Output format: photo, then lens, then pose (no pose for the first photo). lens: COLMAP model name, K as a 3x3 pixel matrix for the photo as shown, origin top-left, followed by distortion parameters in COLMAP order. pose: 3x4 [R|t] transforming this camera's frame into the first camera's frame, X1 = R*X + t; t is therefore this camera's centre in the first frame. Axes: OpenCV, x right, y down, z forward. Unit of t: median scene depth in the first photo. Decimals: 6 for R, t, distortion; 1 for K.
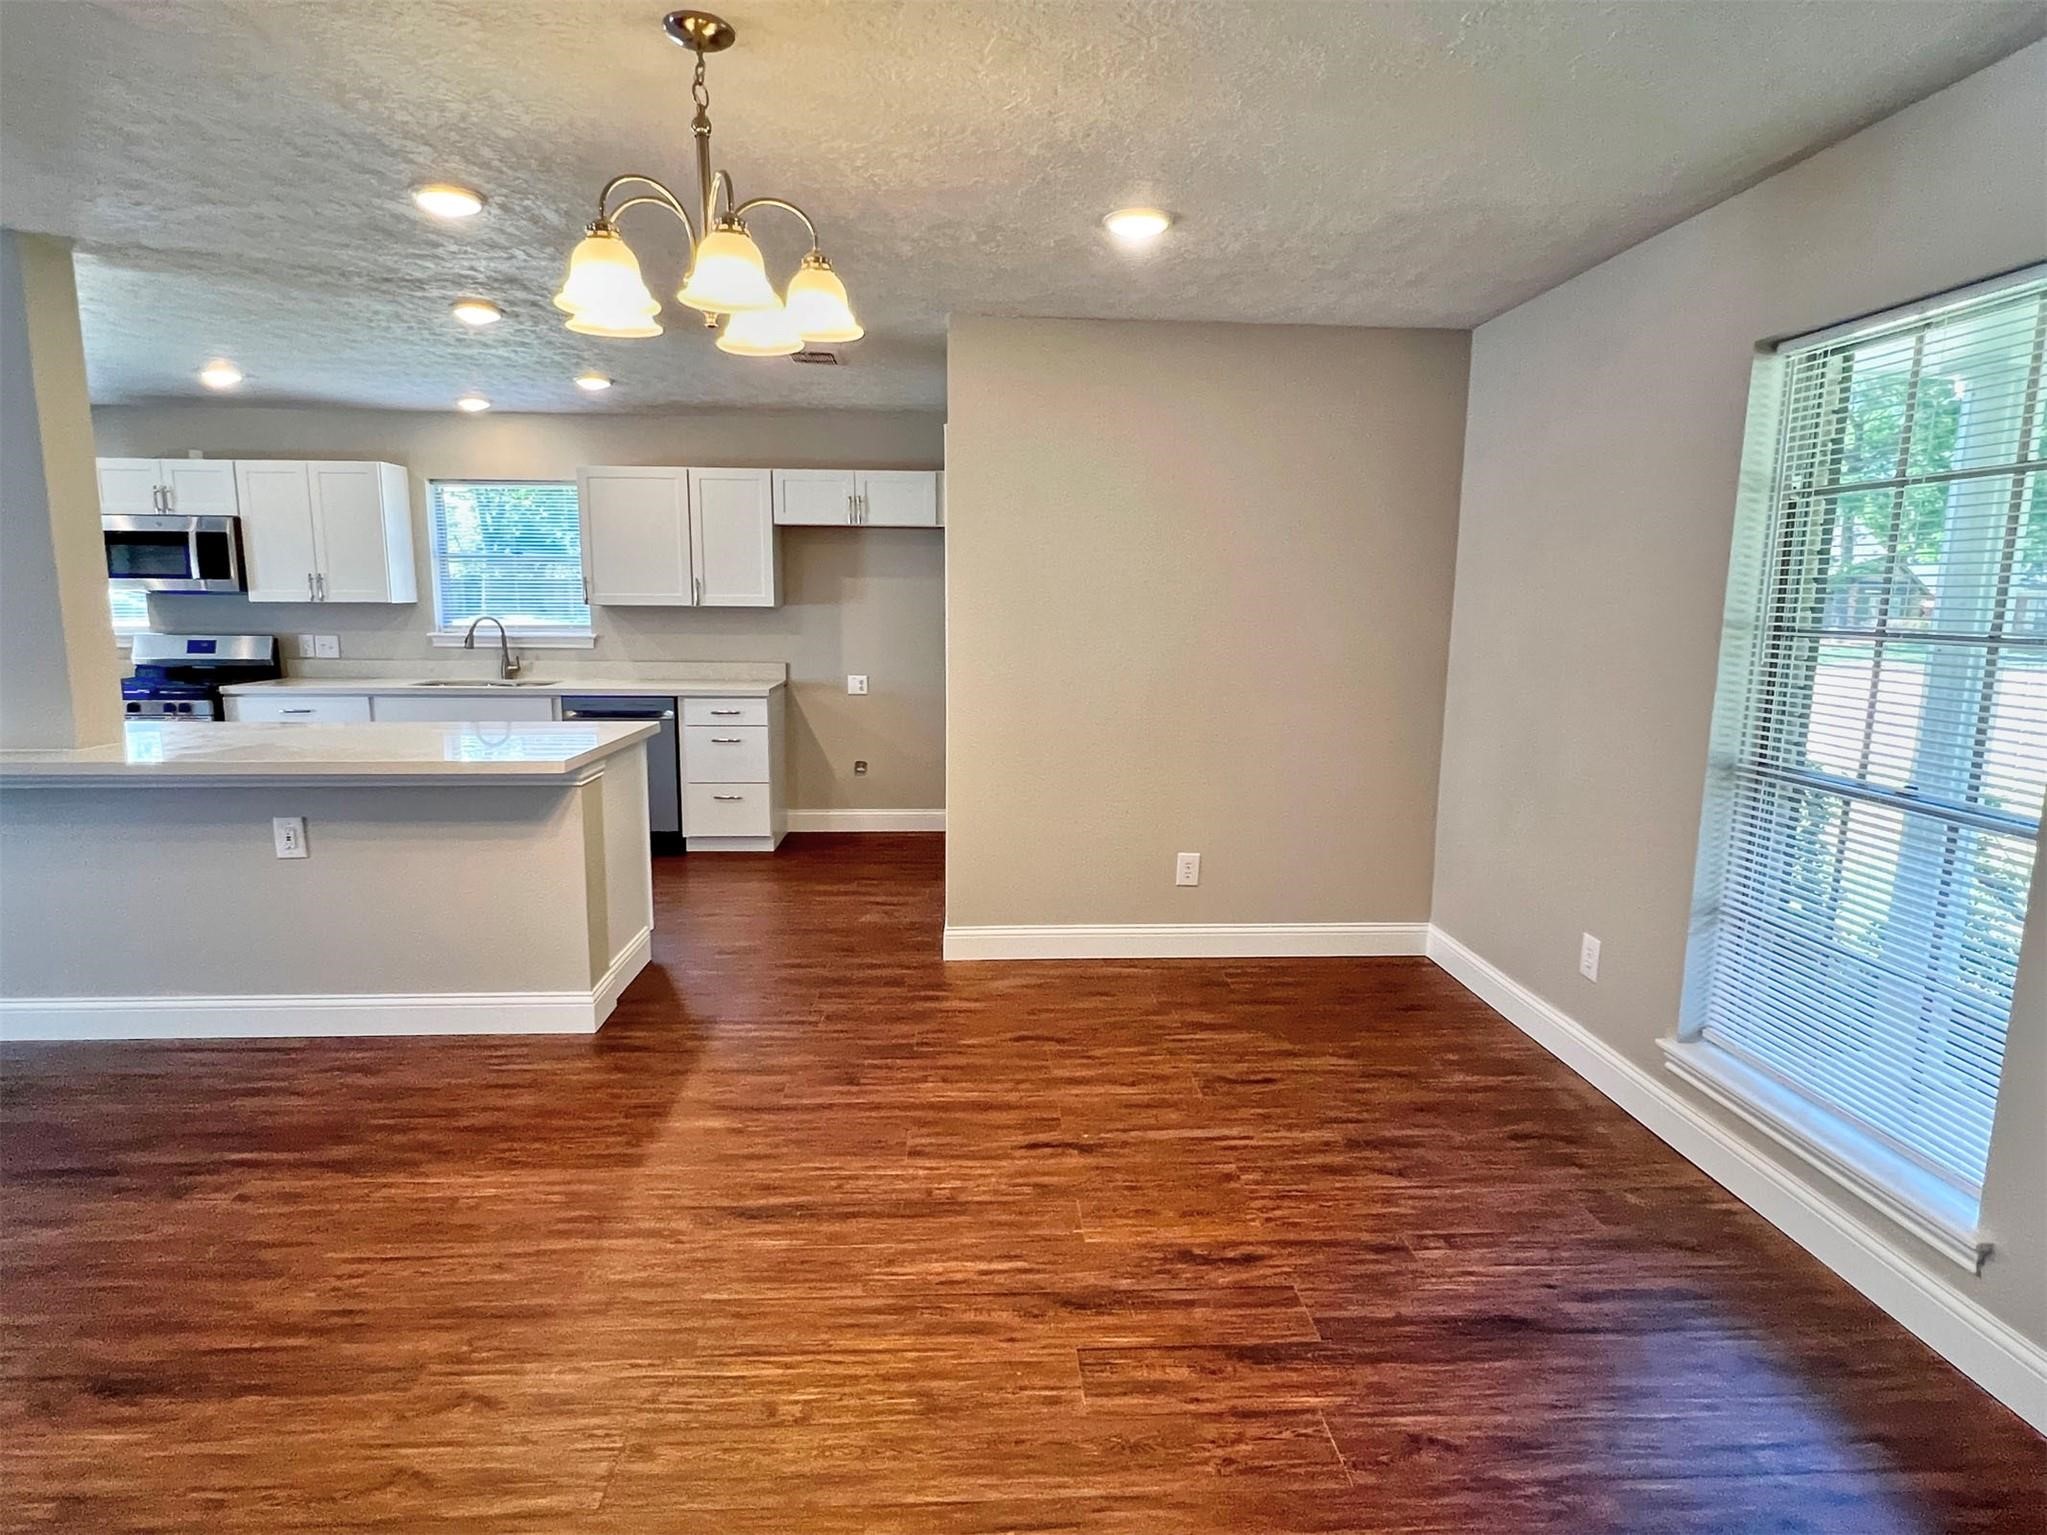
lens RADIAL K [[1107.6, 0, 1023.5], [0, 1107.6, 767.5], [0, 0, 1]] dist [-0.001940, -0.000623]
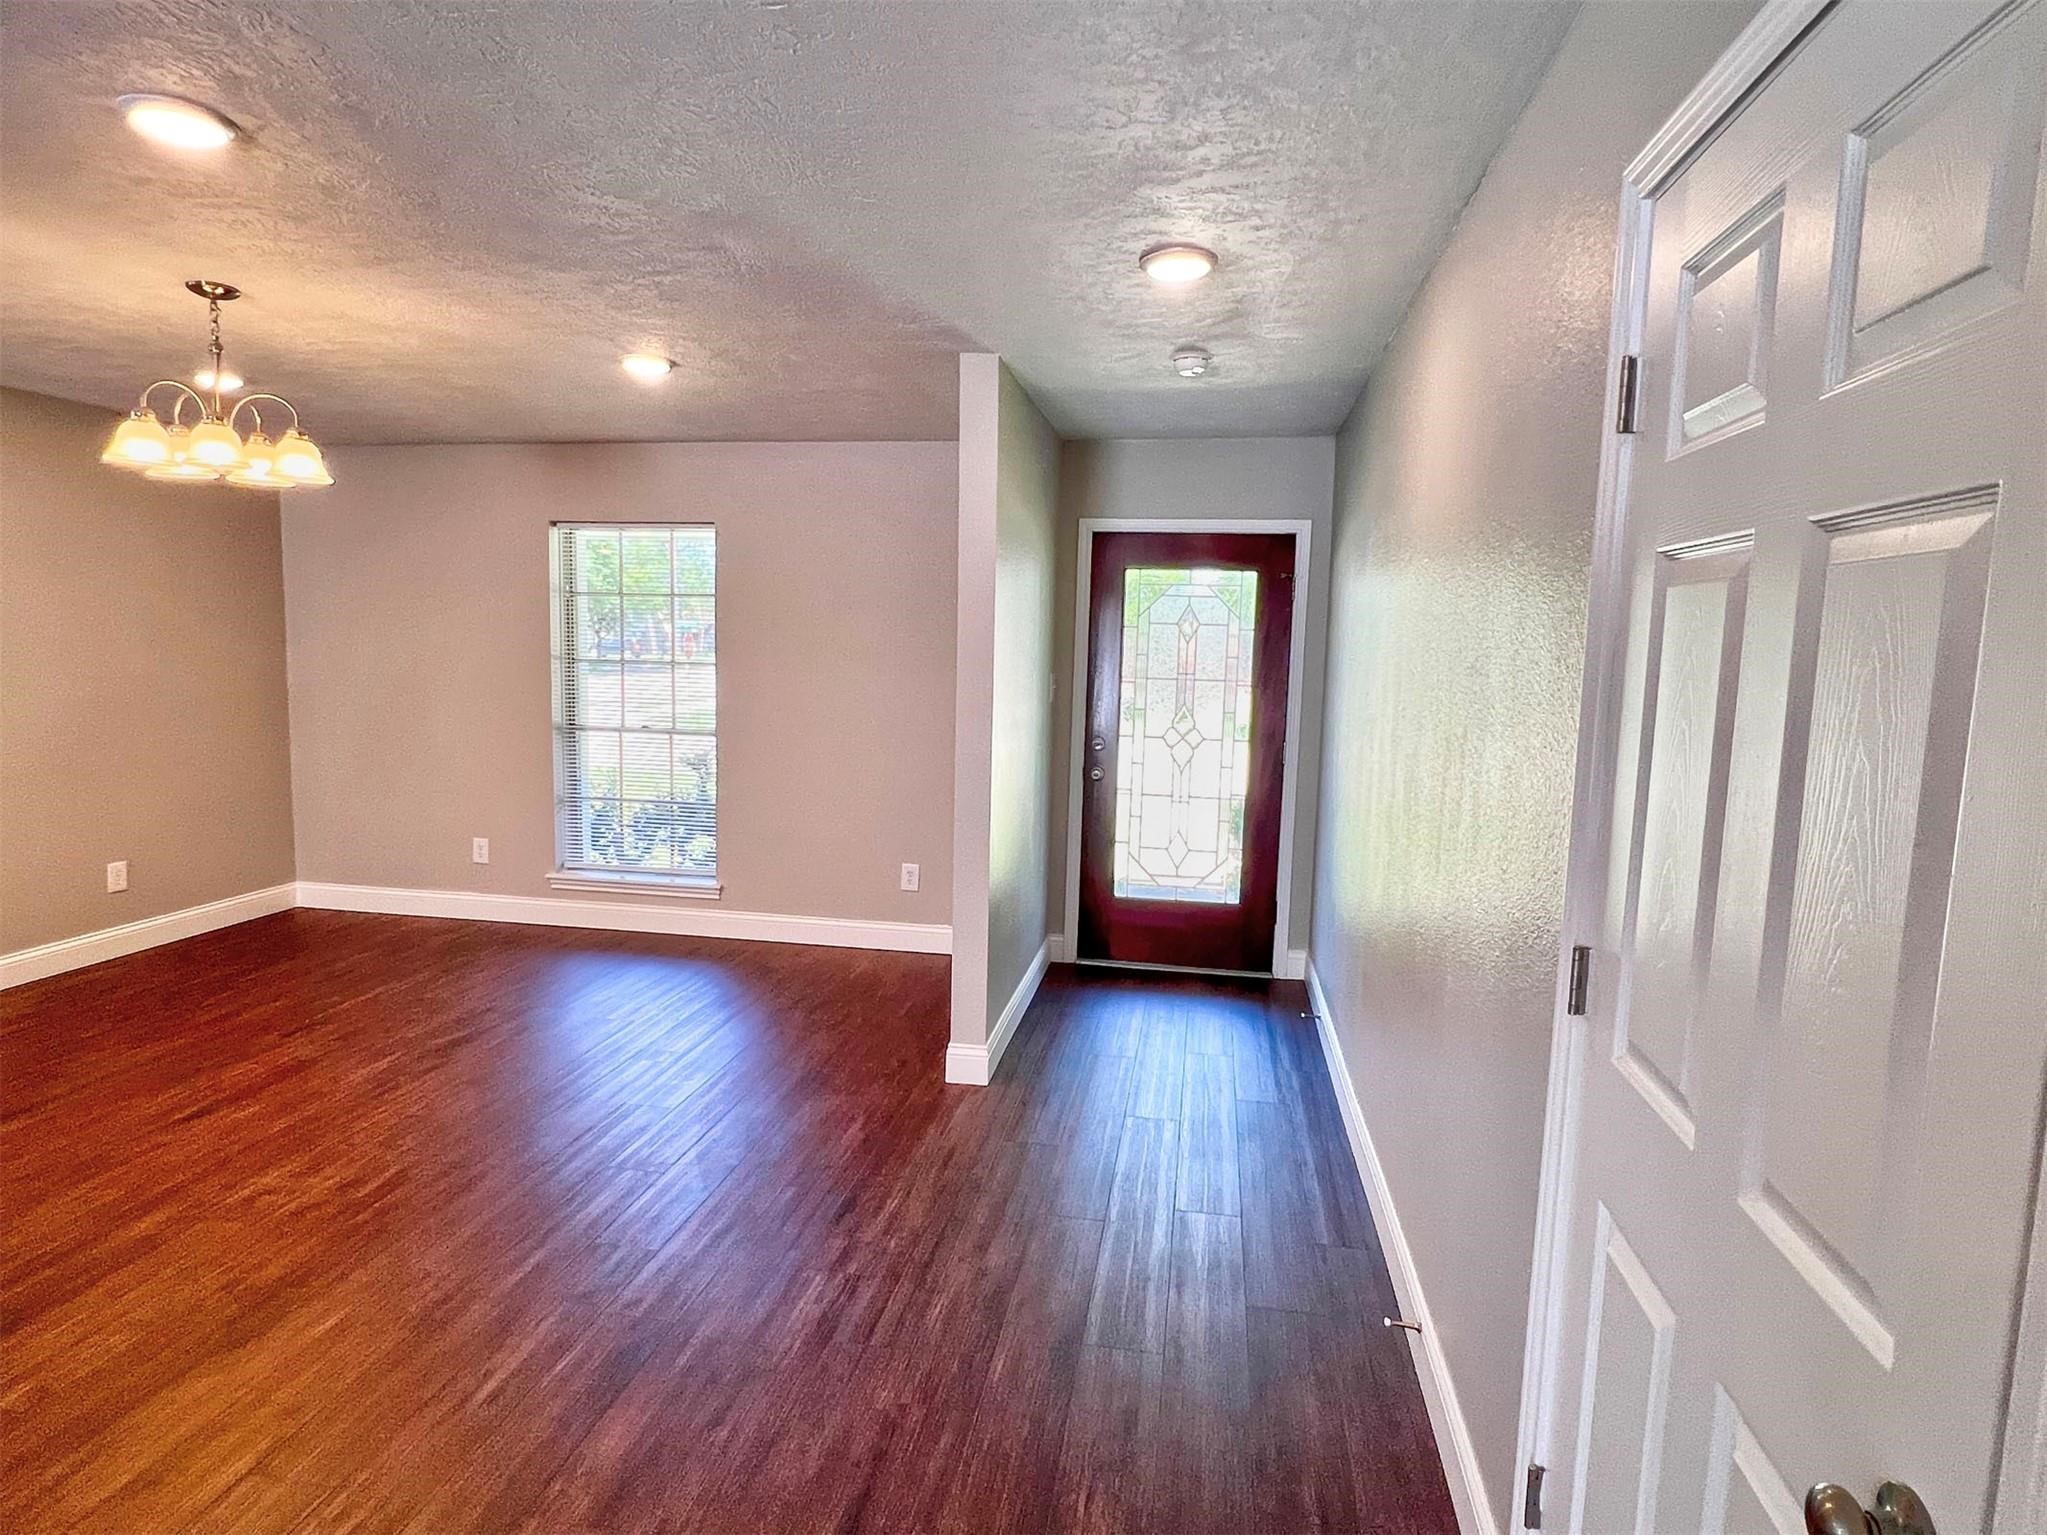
lens RADIAL K [[1125.4, 0, 1023.5], [0, 1125.4, 767.5], [0, 0, 1]] dist [-0.002348, -0.001954]
pose [[0.227565, -0.113487, 0.967127, -0.554878], [0.130897, 0.987736, 0.085106, 0.003629], [-0.964925, 0.107227, 0.239629, -0.138576]]
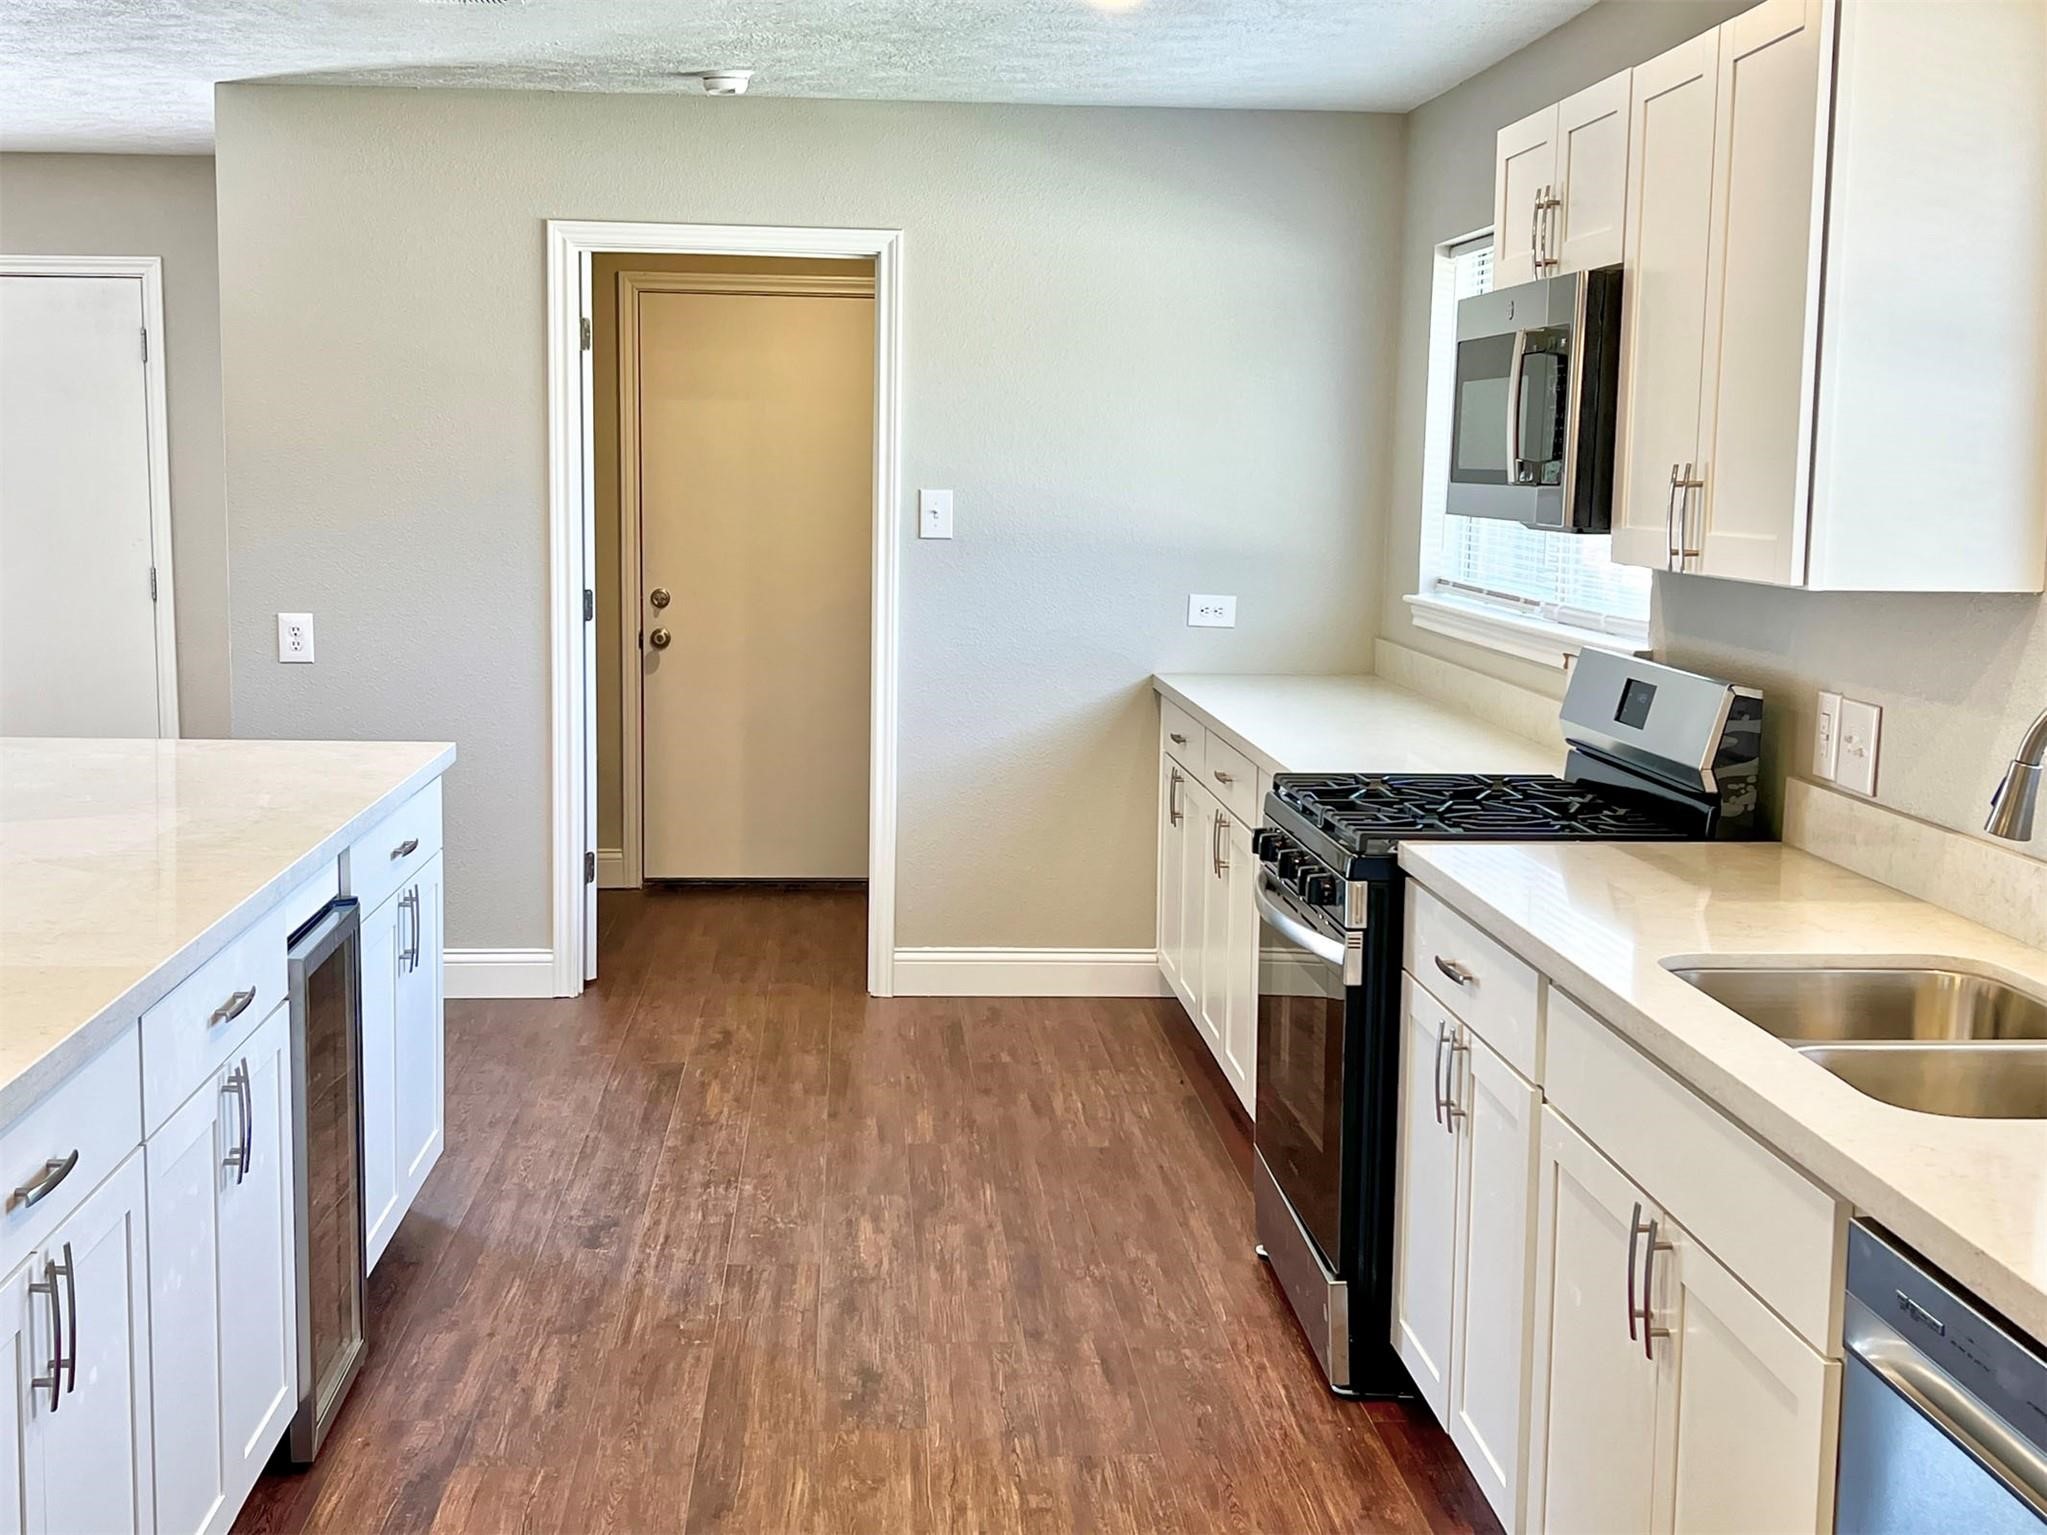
lens RADIAL K [[2457.4, 0, 1023.5], [0, 2457.4, 767.5], [0, 0, 1]] dist [0.106128, -0.001620]
pose [[0.009987, 0.114506, -0.993372, -0.065117], [-0.171194, 0.978951, 0.111123, -0.148064], [0.985187, 0.168950, 0.029379, 0.864499]]
